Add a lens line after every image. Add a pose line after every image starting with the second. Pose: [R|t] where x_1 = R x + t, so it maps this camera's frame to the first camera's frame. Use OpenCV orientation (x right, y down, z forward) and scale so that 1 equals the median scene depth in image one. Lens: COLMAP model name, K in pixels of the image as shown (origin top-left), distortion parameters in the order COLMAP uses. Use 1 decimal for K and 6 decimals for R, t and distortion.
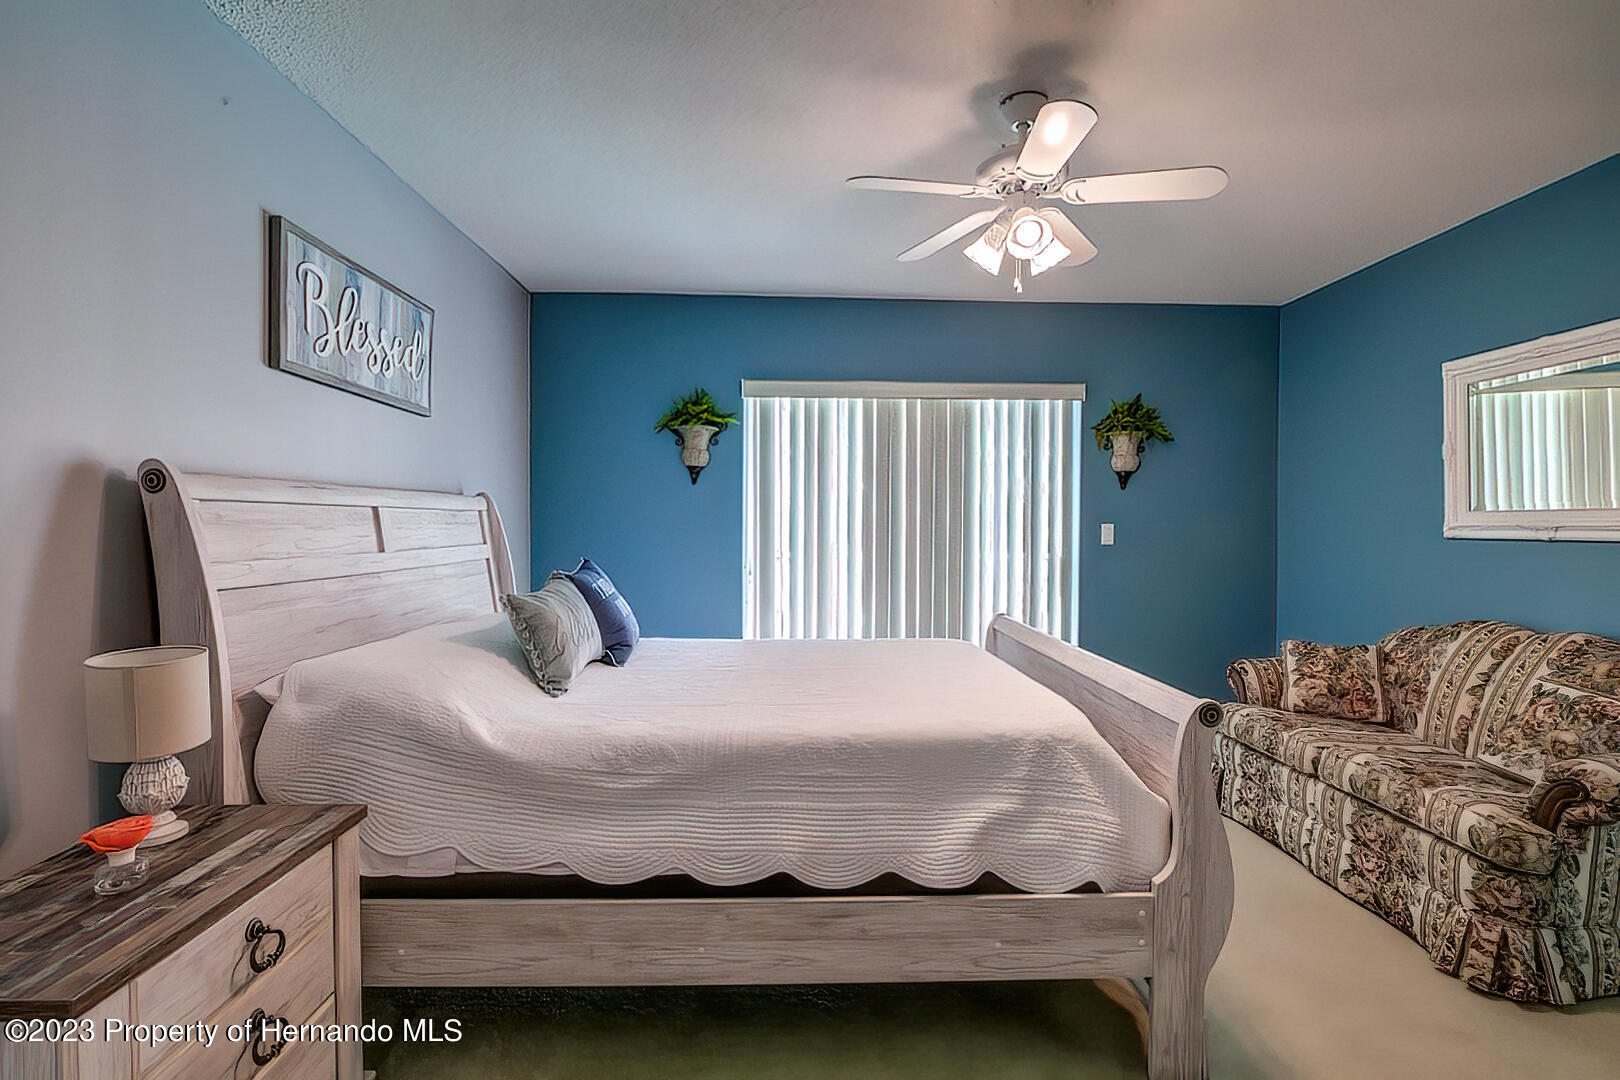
lens RADIAL K [[712.4, 0, 805.5], [0, 712.4, 518.0], [0, 0, 1]] dist [-0.019741, 0.000378]
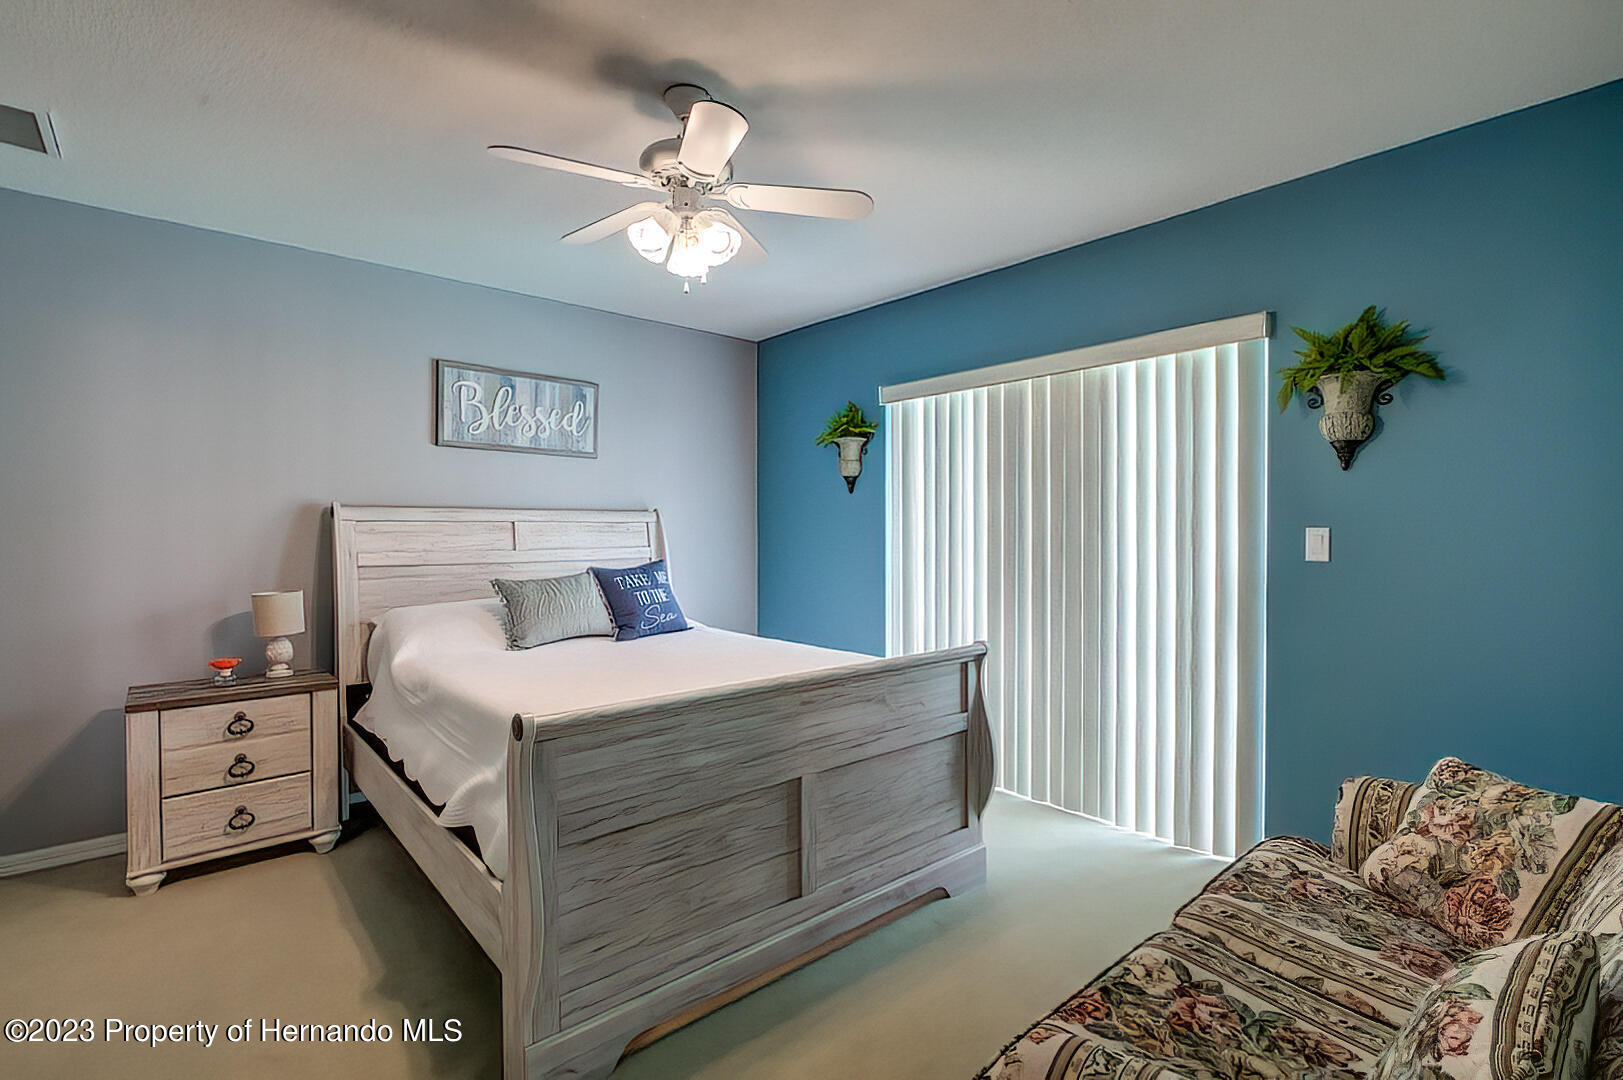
lens RADIAL K [[717.9, 0, 825.3], [0, 717.9, 531.1], [0, 0, 1]] dist [-0.016092, 0.001048]
pose [[0.659653, -0.004321, -0.751558, 0.622133], [0.011453, 0.999925, 0.004303, 0.003767], [0.751483, -0.011446, 0.659653, 0.268692]]
